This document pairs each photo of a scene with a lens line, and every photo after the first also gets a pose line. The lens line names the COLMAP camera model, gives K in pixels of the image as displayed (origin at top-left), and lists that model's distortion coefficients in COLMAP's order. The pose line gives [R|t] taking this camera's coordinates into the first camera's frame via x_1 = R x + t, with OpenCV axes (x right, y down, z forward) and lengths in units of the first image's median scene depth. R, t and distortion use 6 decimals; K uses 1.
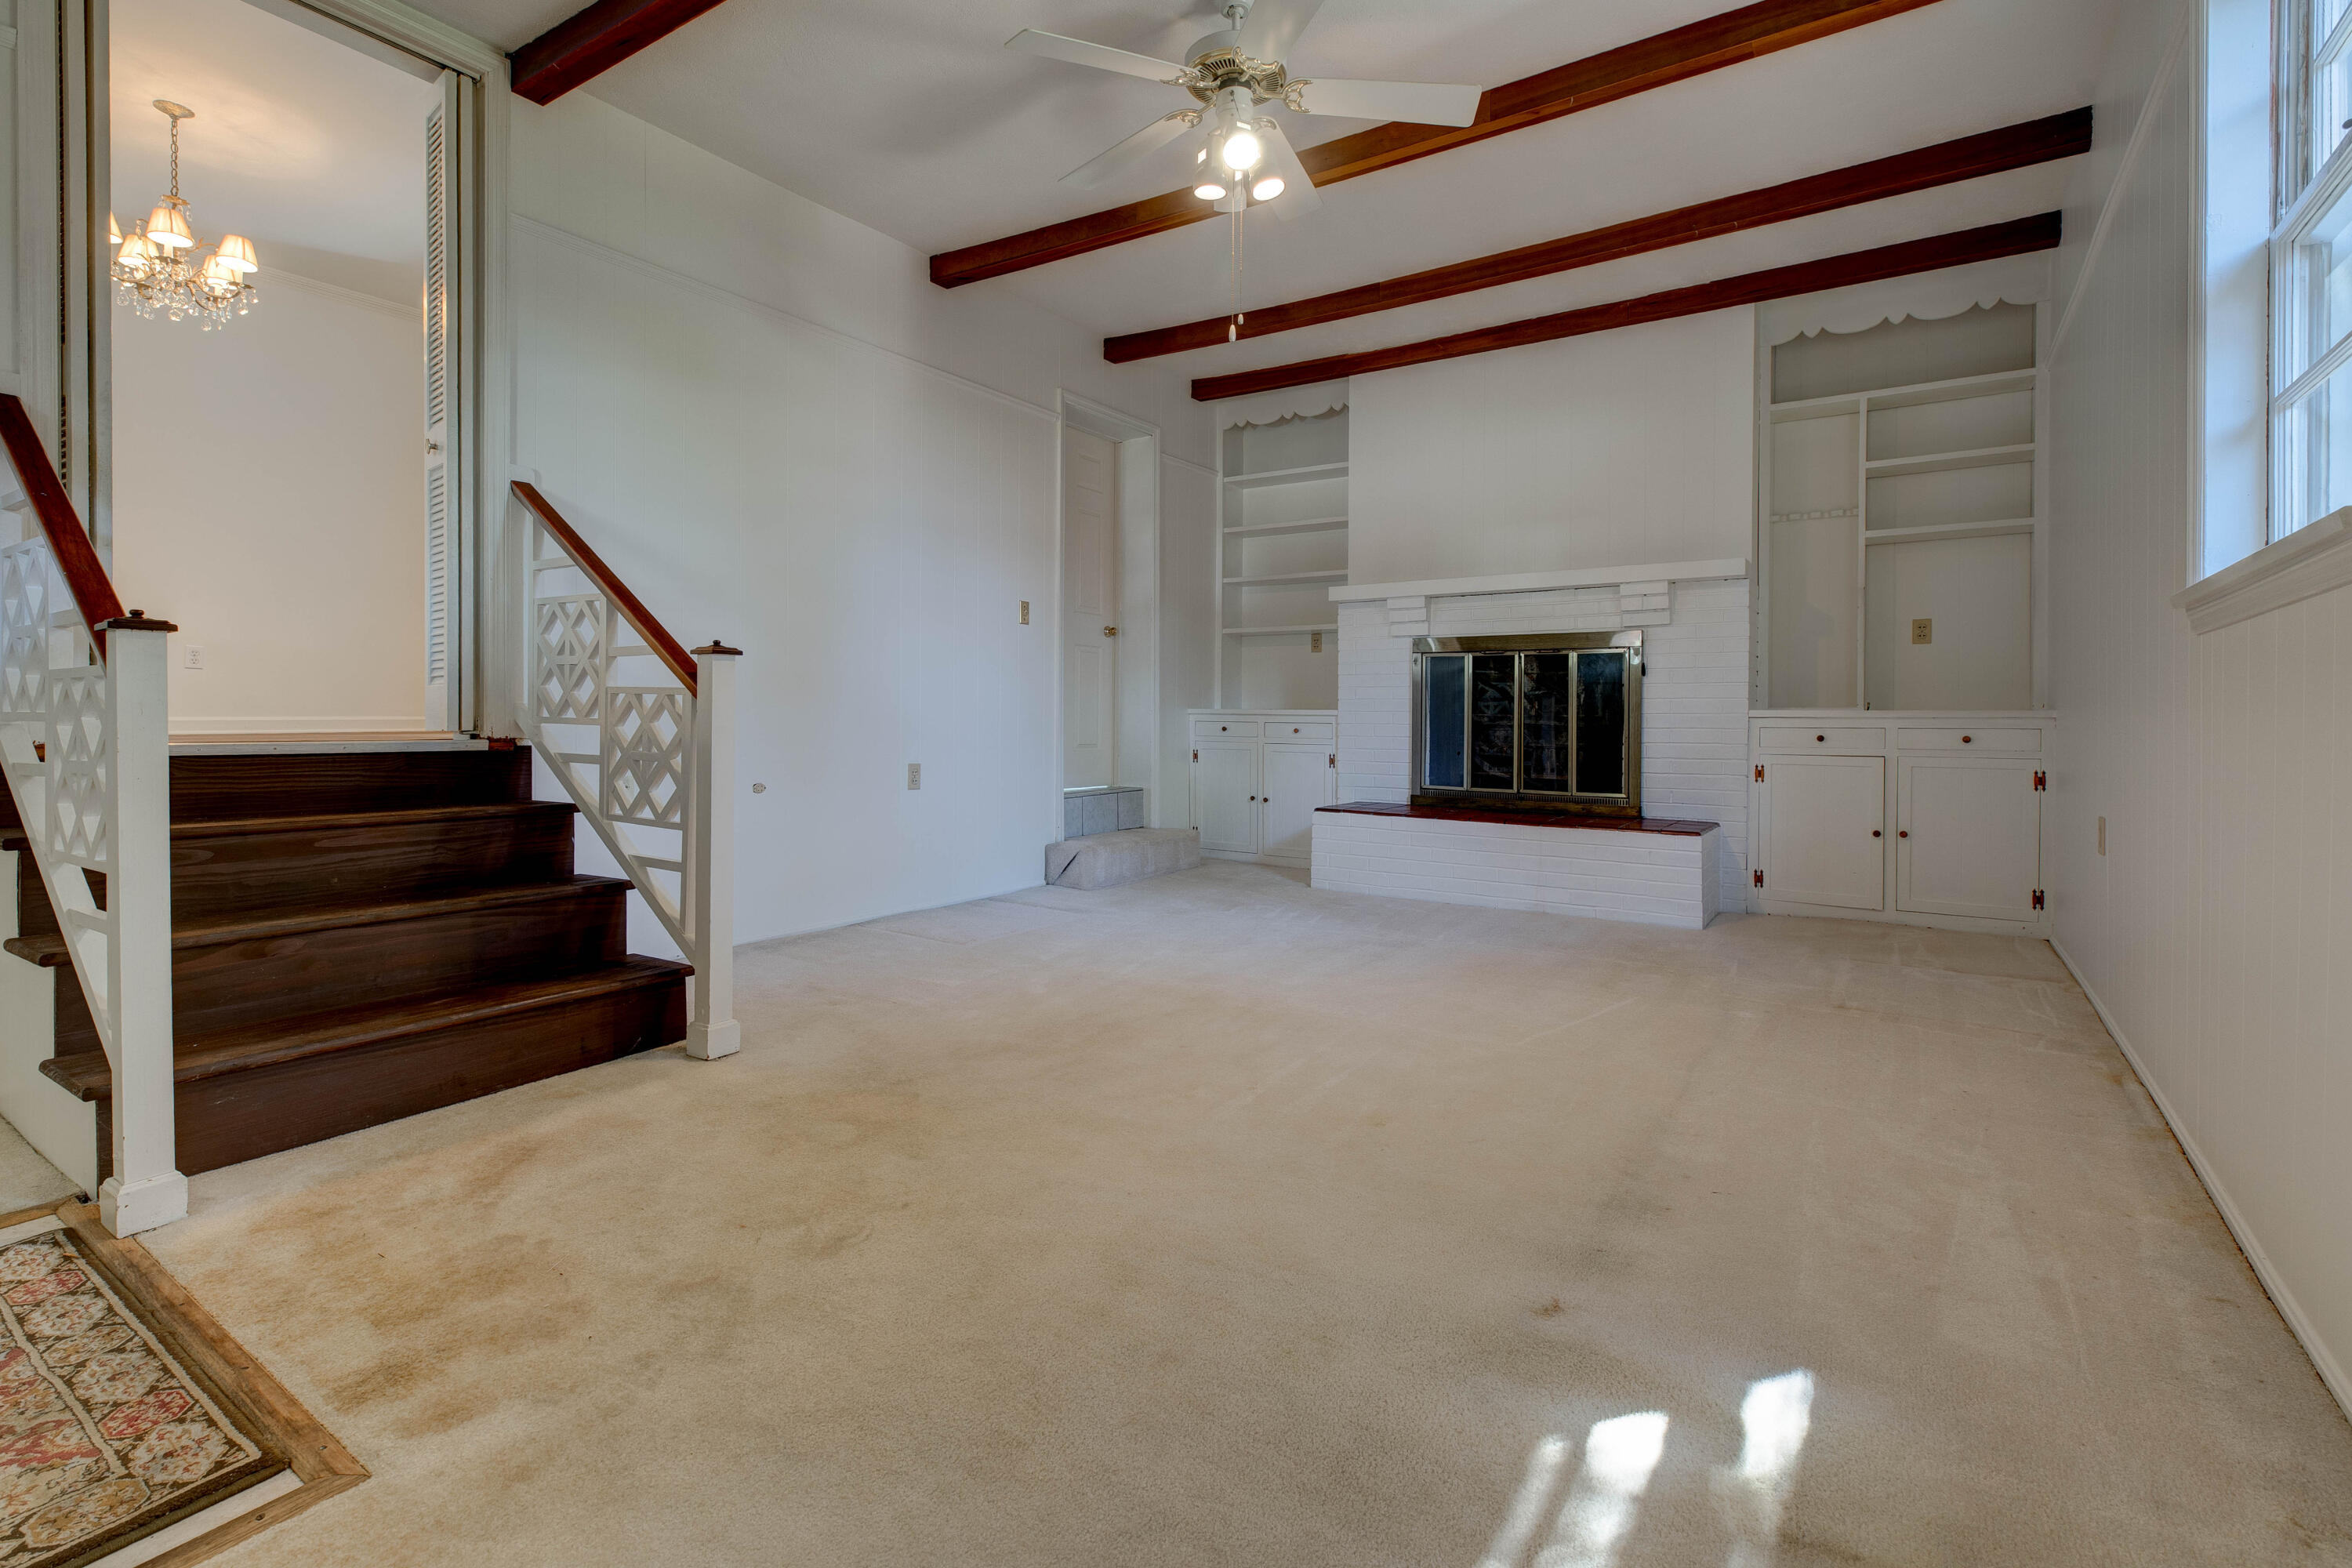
lens RADIAL K [[1083.6, 0, 1150.1], [0, 1083.6, 763.6], [0, 0, 1]] dist [0.008050, -0.000315]
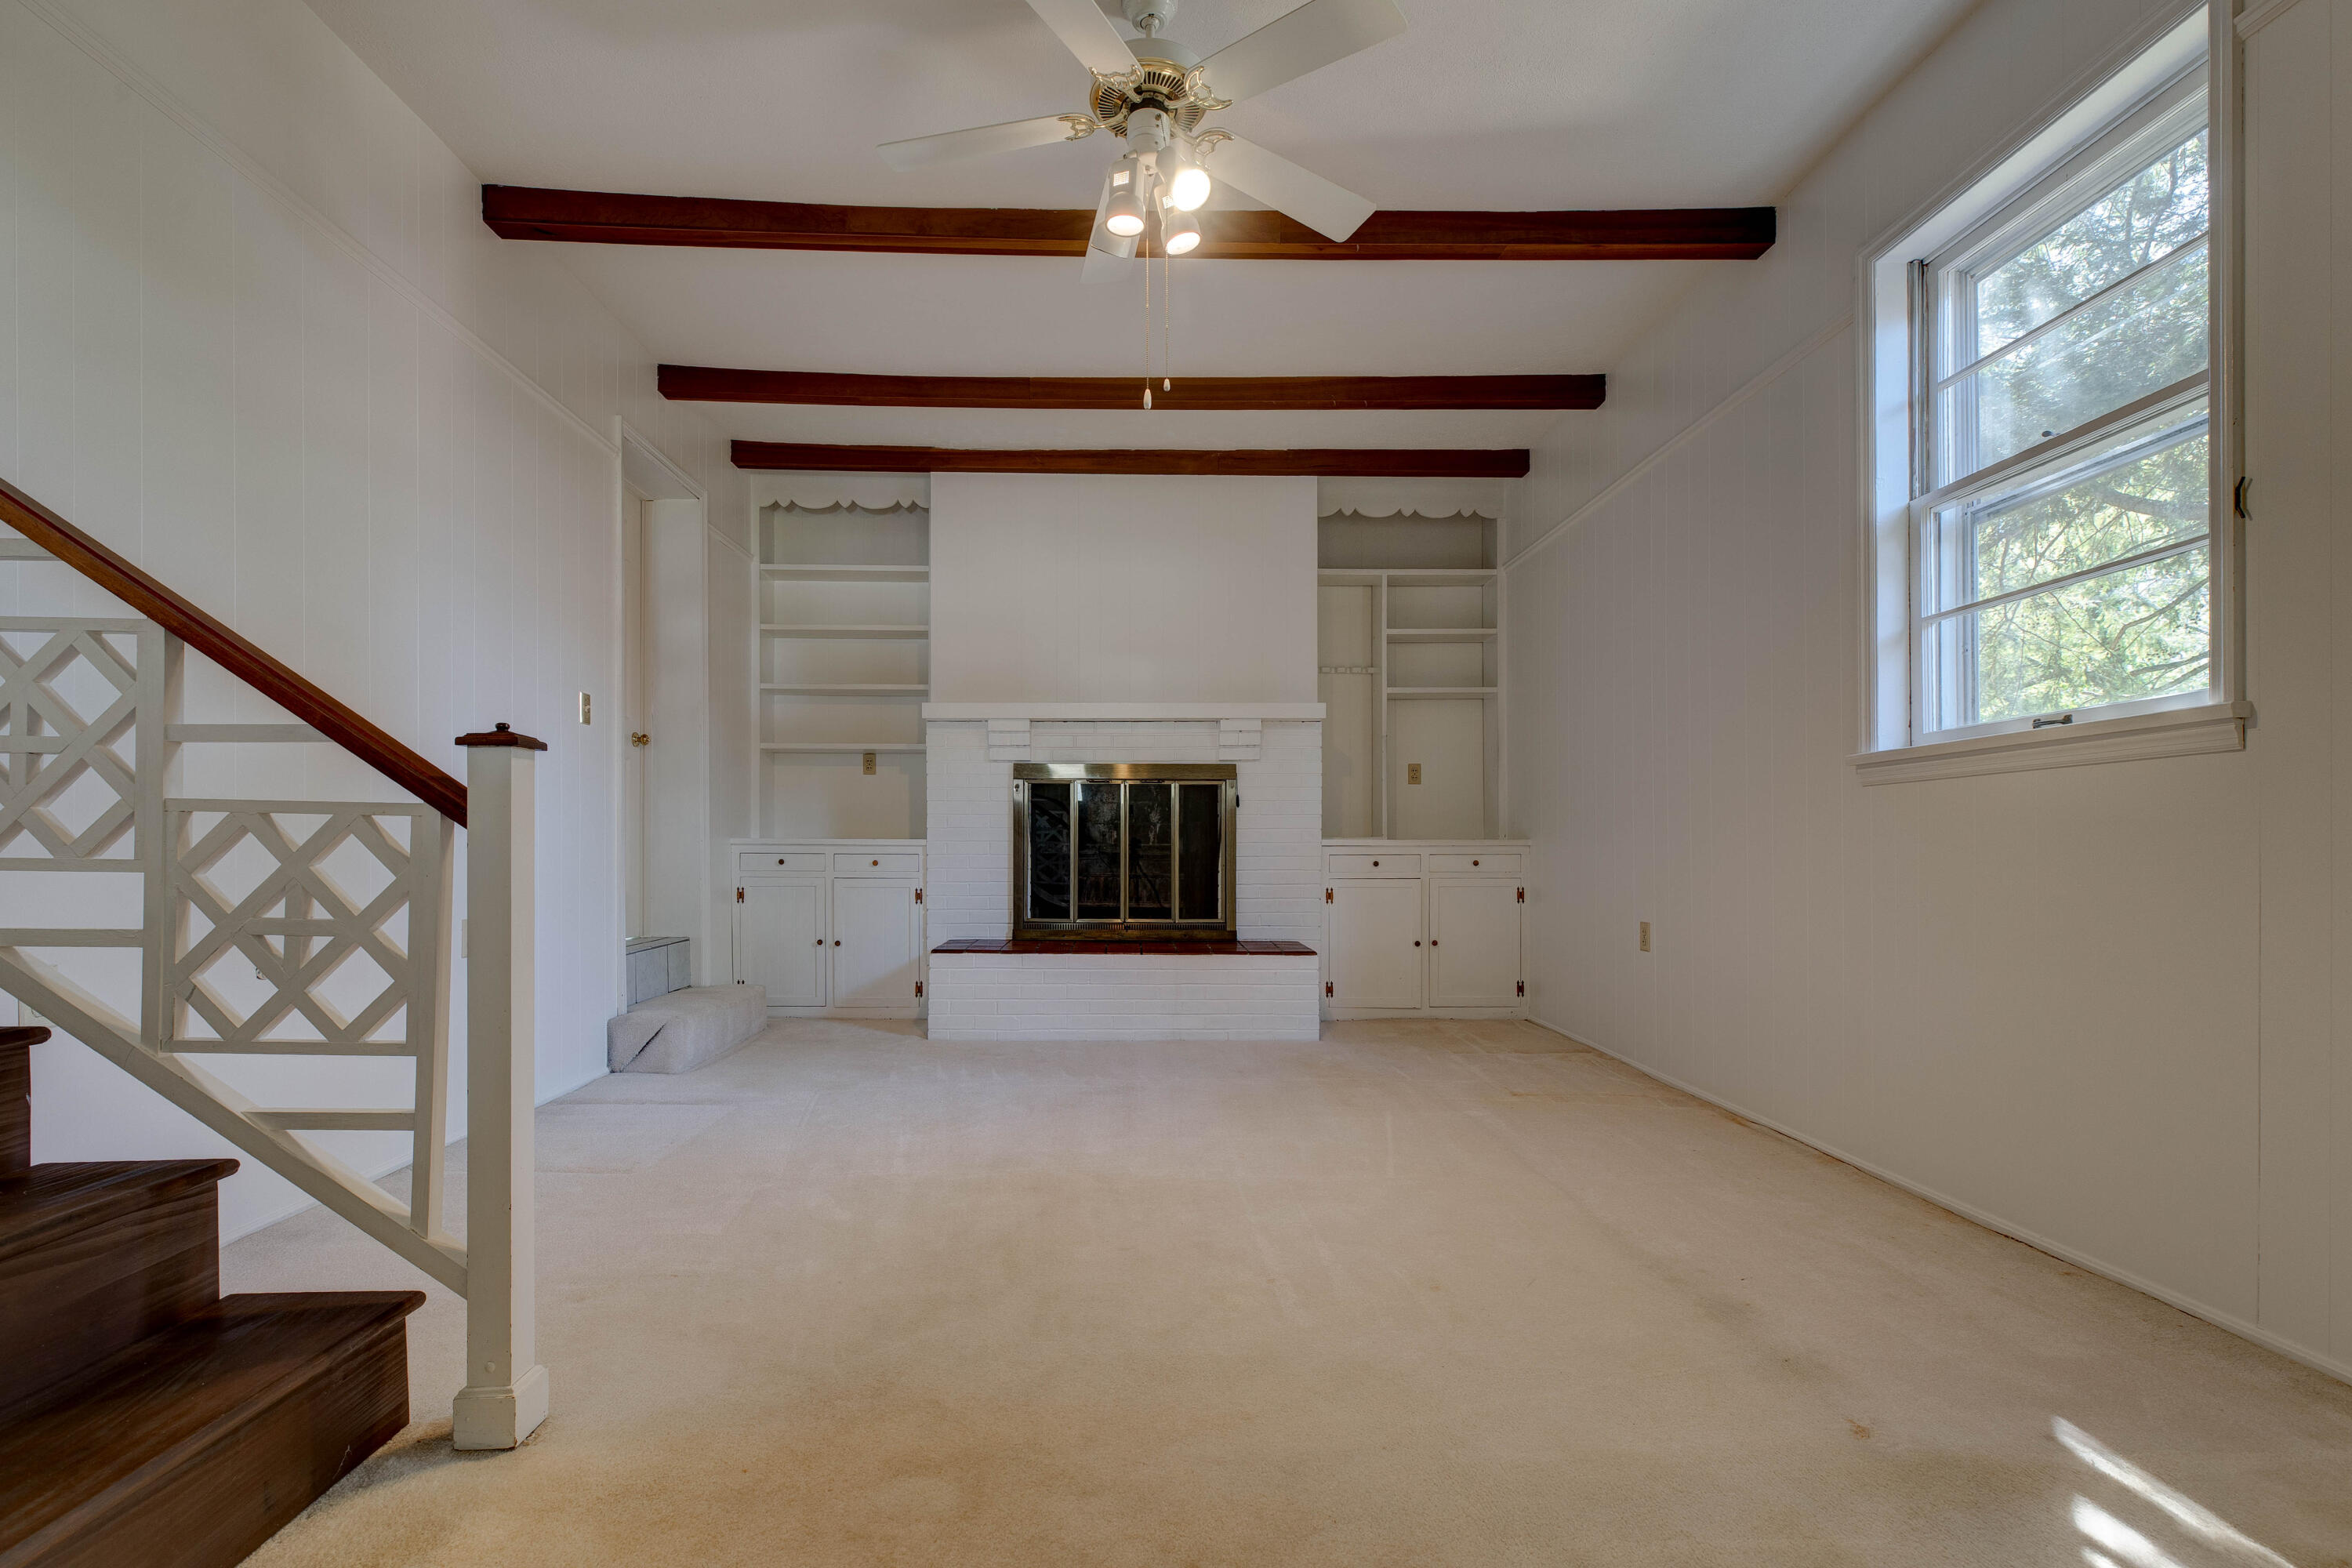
lens RADIAL K [[1110.4, 0, 1103.4], [0, 1110.4, 878.3], [0, 0, 1]] dist [0.015024, 0.000449]
pose [[0.818517, -0.020891, 0.574102, -0.284274], [0.028764, 0.999575, -0.004636, -0.010209], [-0.573762, 0.020308, 0.818770, 0.190092]]
